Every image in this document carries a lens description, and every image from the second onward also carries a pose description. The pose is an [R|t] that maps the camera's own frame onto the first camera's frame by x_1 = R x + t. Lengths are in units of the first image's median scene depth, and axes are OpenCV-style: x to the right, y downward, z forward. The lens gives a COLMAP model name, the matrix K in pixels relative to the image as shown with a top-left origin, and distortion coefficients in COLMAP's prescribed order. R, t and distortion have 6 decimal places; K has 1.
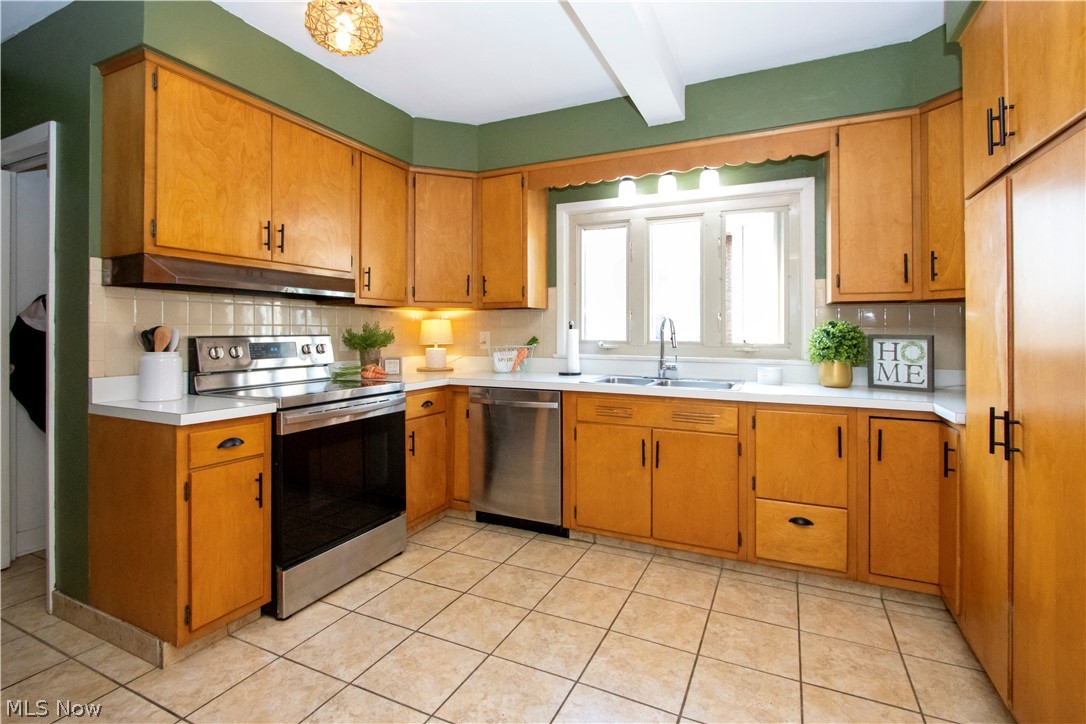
lens RADIAL K [[499.8, 0, 549.5], [0, 499.8, 330.3], [0, 0, 1]] dist [-0.014490, 0.000331]
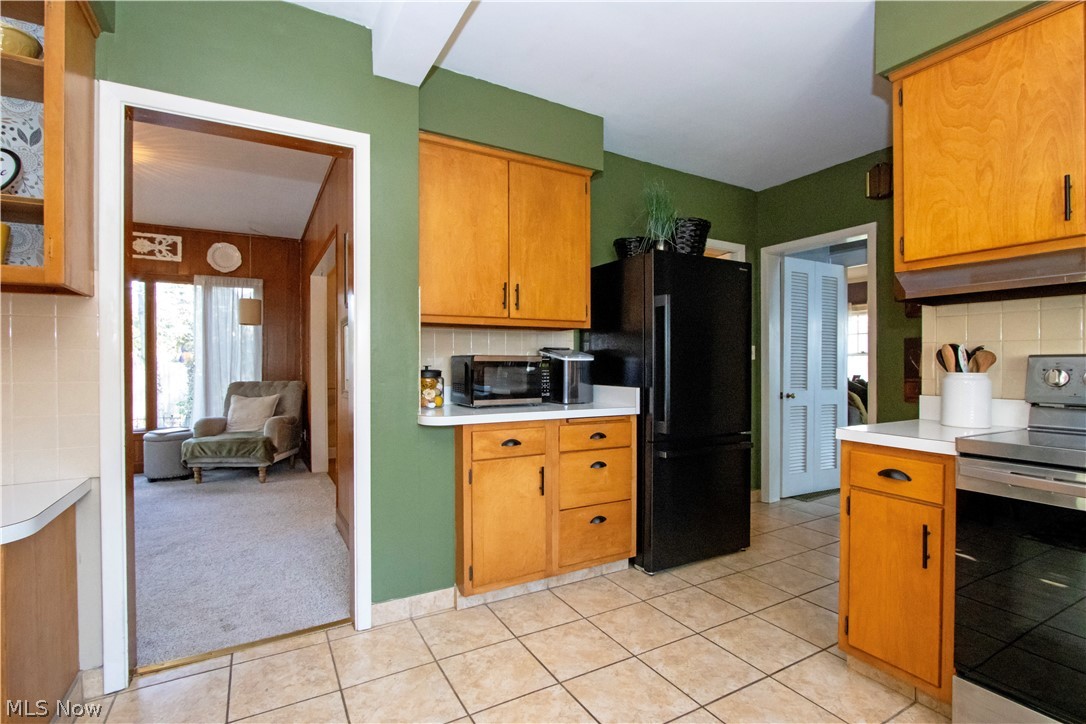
lens RADIAL K [[499.8, 0, 540.0], [0, 499.8, 364.7], [0, 0, 1]] dist [-0.014490, 0.000331]
pose [[-0.580554, 0.005456, -0.814203, 0.405155], [0.005119, 0.999982, 0.003051, 0.024161], [0.814205, -0.002397, -0.580572, 0.925173]]
